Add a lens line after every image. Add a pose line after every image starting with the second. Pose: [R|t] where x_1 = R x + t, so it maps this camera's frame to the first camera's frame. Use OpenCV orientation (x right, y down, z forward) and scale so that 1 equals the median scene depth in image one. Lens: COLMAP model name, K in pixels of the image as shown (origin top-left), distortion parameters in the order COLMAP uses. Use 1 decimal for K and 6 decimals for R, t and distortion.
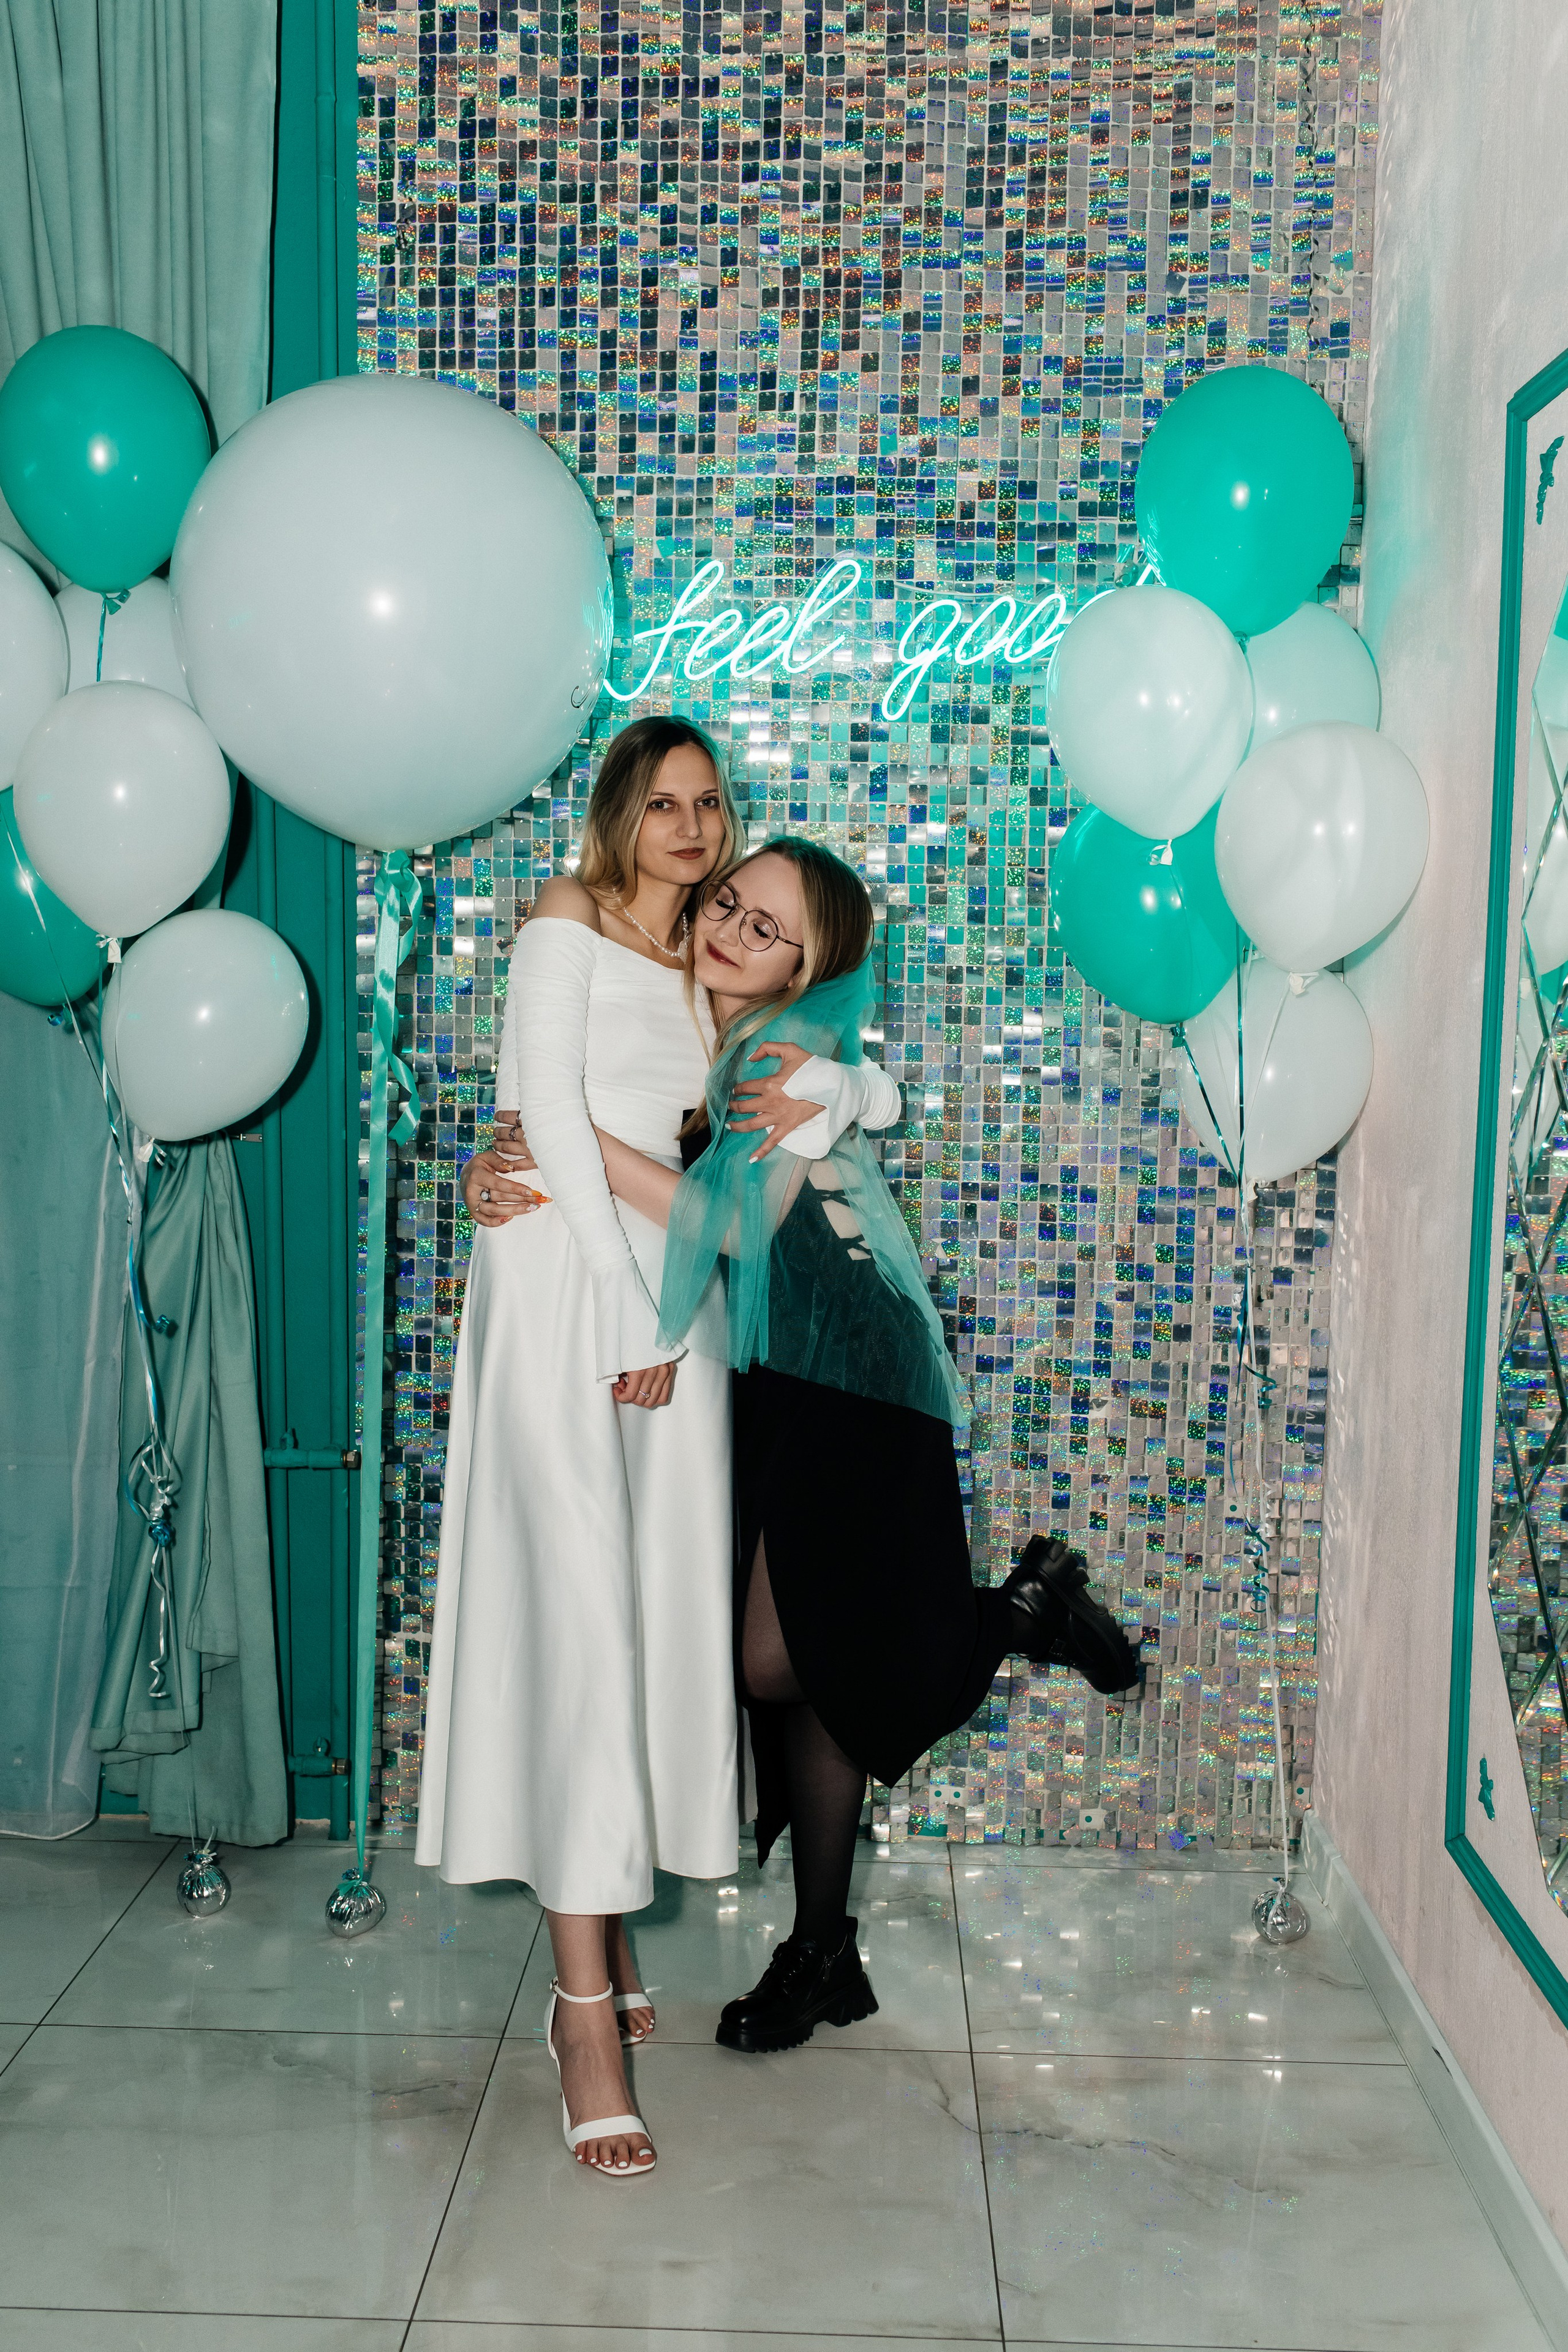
lens RADIAL K [[2285.1, 0, 784.0], [0, 2285.1, 1176.0], [0, 0, 1]] dist [0.003250, 0.002341]
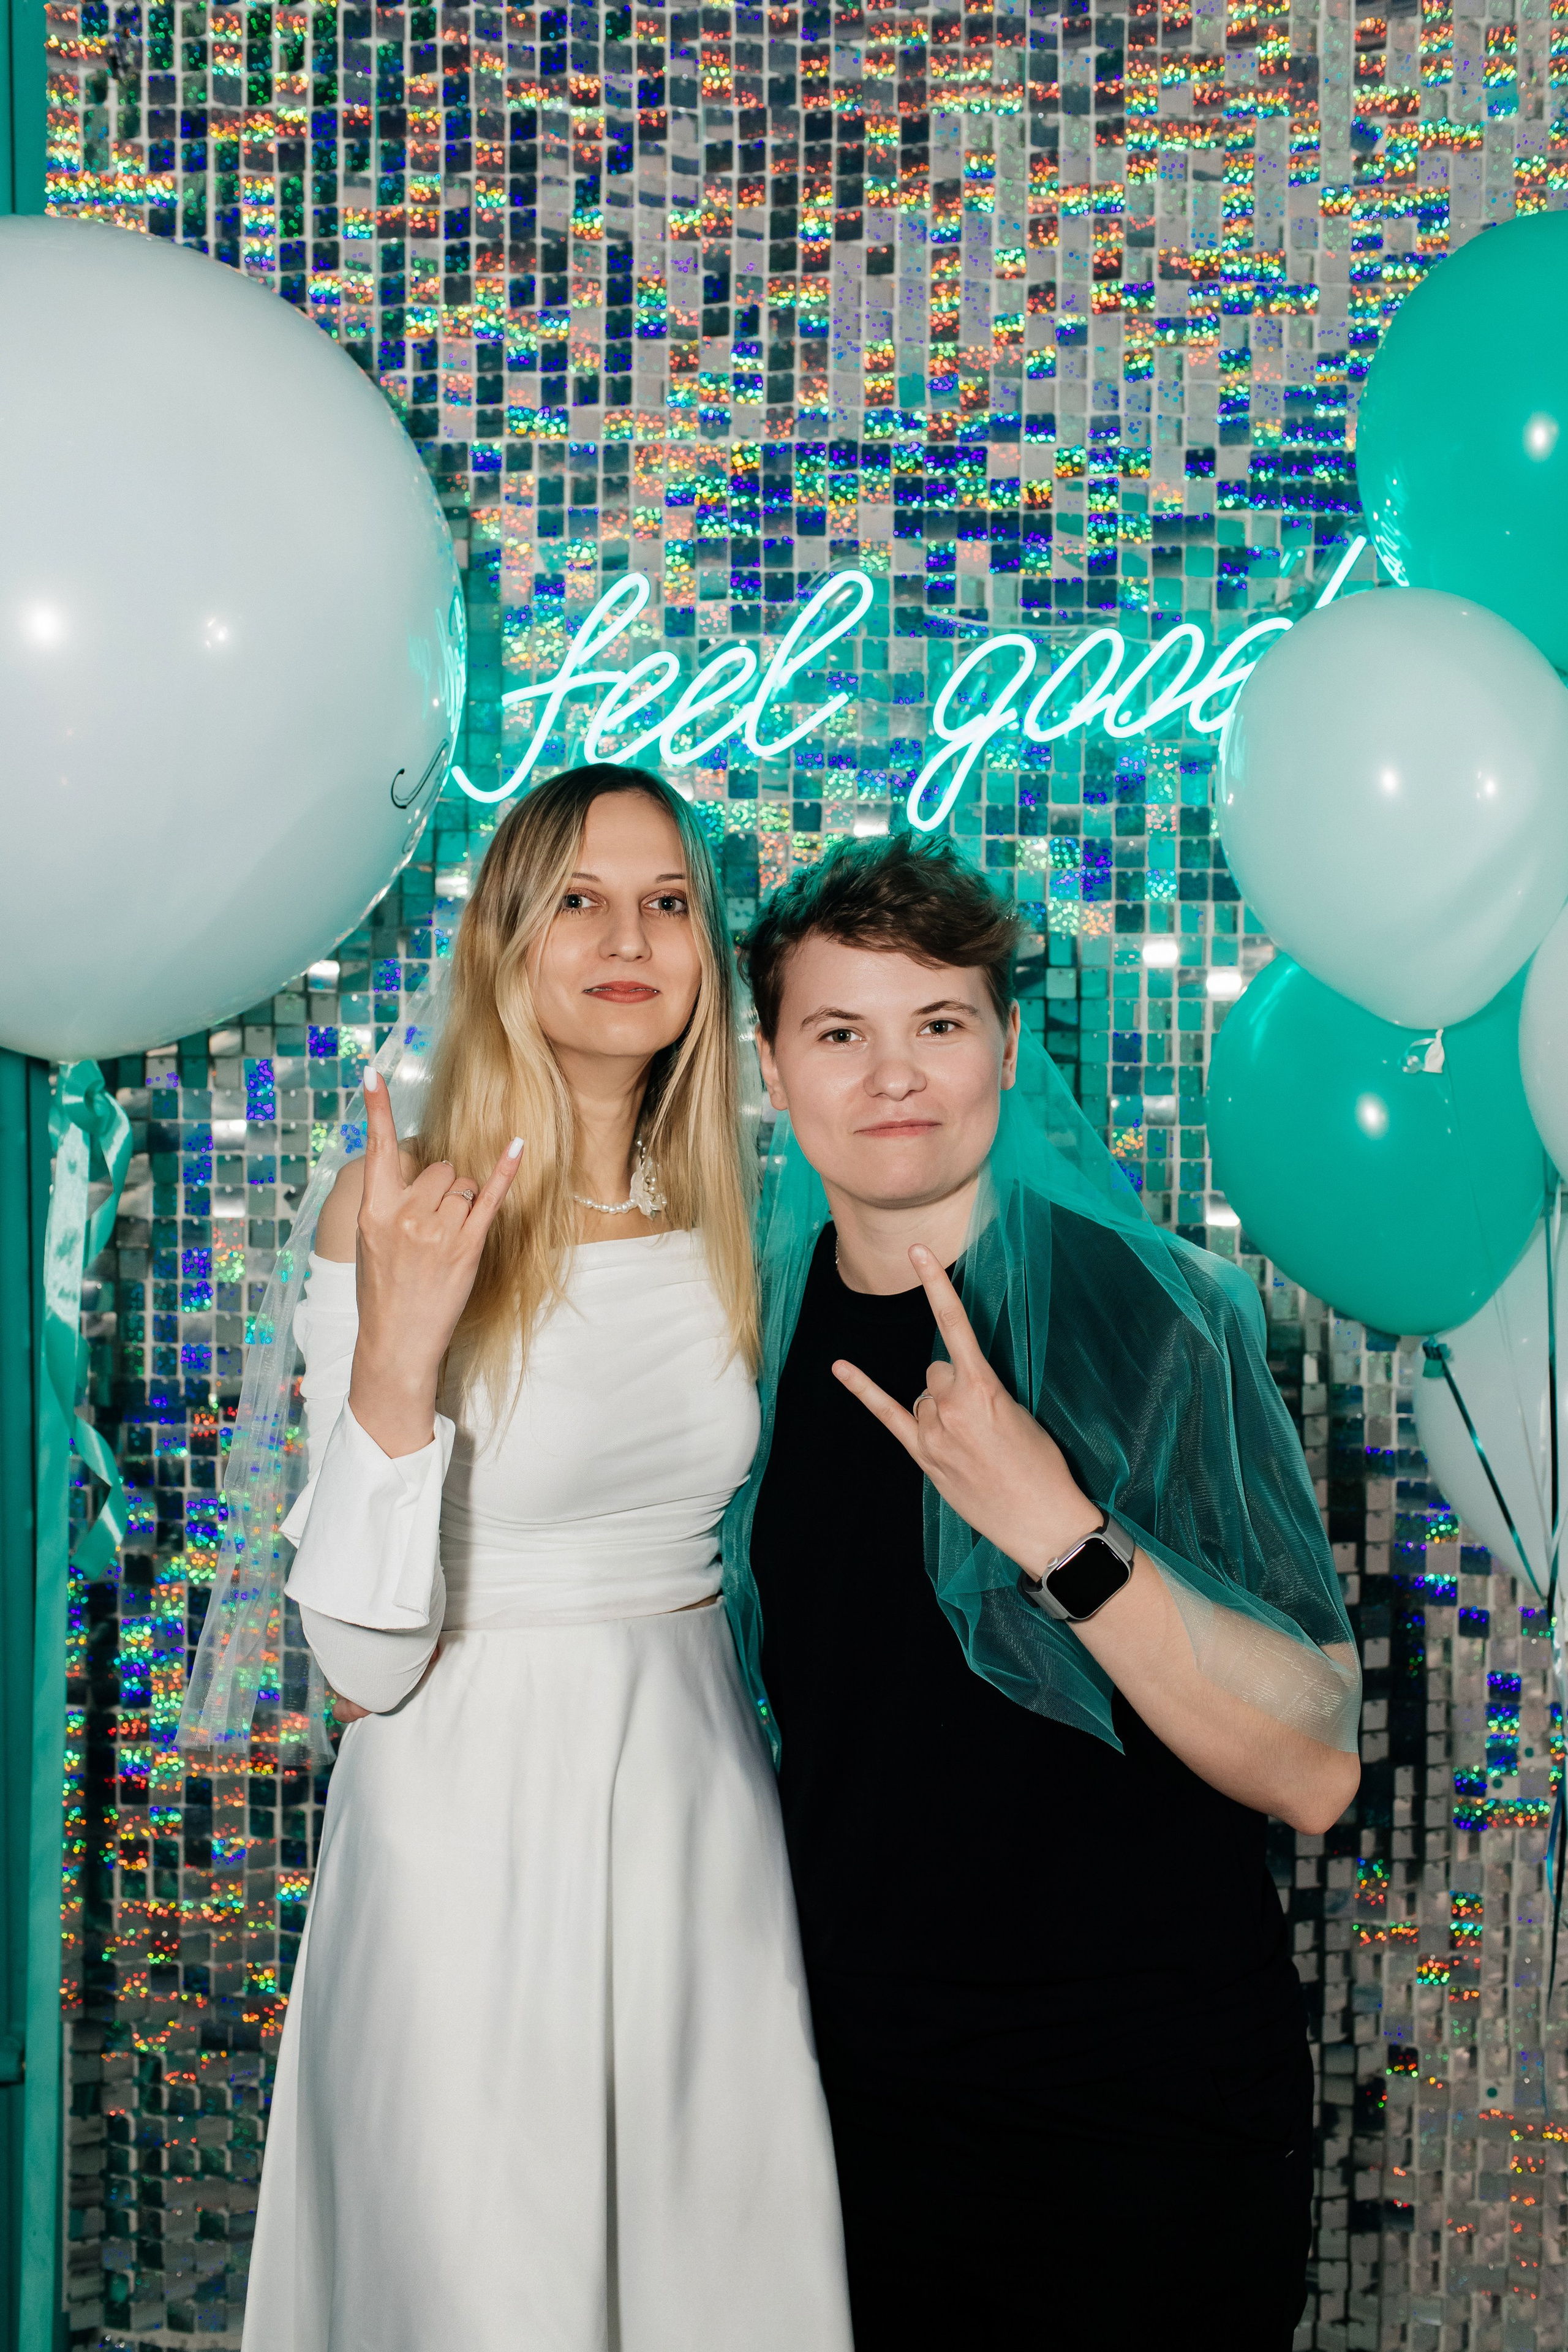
lens RADIAL K [[2216.8, 0, 784.0], [0, 2216.8, 1176.0], [0, 0, 1]] dist [0.005258, 0.008762]
pose [[0.999438, -0.012058, 0.031264, -0.010429], [0.013824, 0.998283, -0.056918, -0.073145], [-0.030524, 0.057318, 0.997889, 0.411811]]
